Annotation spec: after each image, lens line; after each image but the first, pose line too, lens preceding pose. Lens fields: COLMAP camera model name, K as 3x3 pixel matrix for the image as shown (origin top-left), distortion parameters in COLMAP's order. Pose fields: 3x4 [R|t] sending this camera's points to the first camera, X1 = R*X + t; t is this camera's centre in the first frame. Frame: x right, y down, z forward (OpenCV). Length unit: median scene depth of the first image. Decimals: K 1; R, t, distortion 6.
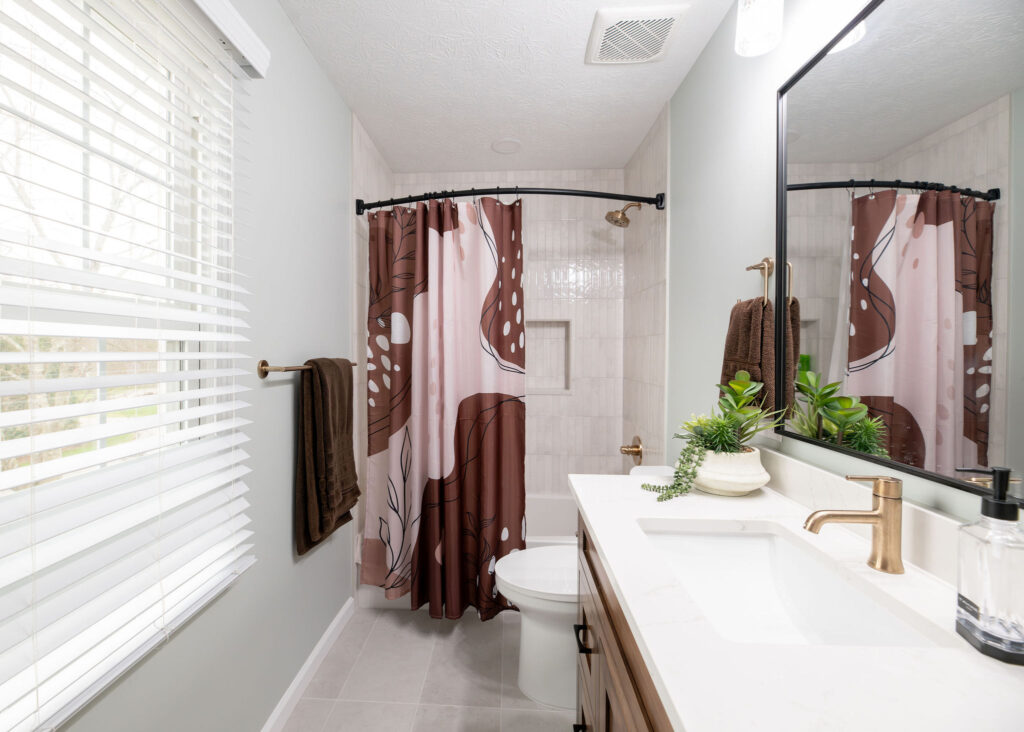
lens RADIAL K [[478.4, 0, 463.2], [0, 478.4, 364.0], [0, 0, 1]] dist [-0.002002, -0.001358]
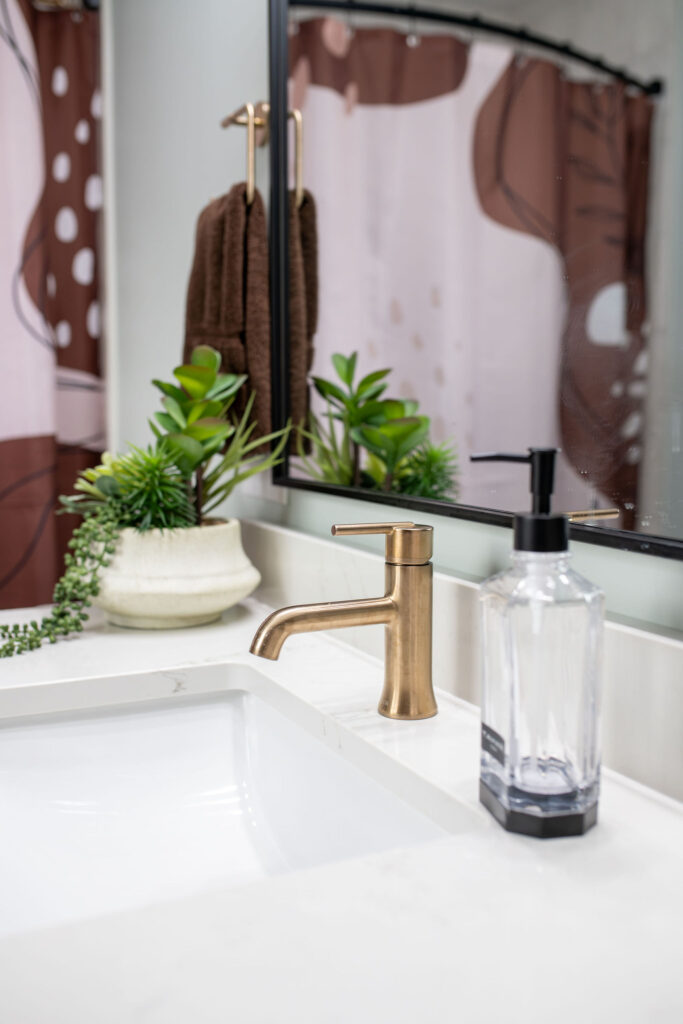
lens RADIAL K [[1068.6, 0, 338.8], [0, 1068.6, 546.3], [0, 0, 1]] dist [-0.079411, 0.182542]
pose [[0.859259, -0.079290, 0.505358, 0.195829], [0.021791, 0.992691, 0.118701, 0.088207], [-0.511076, -0.090983, 0.854707, 0.090363]]
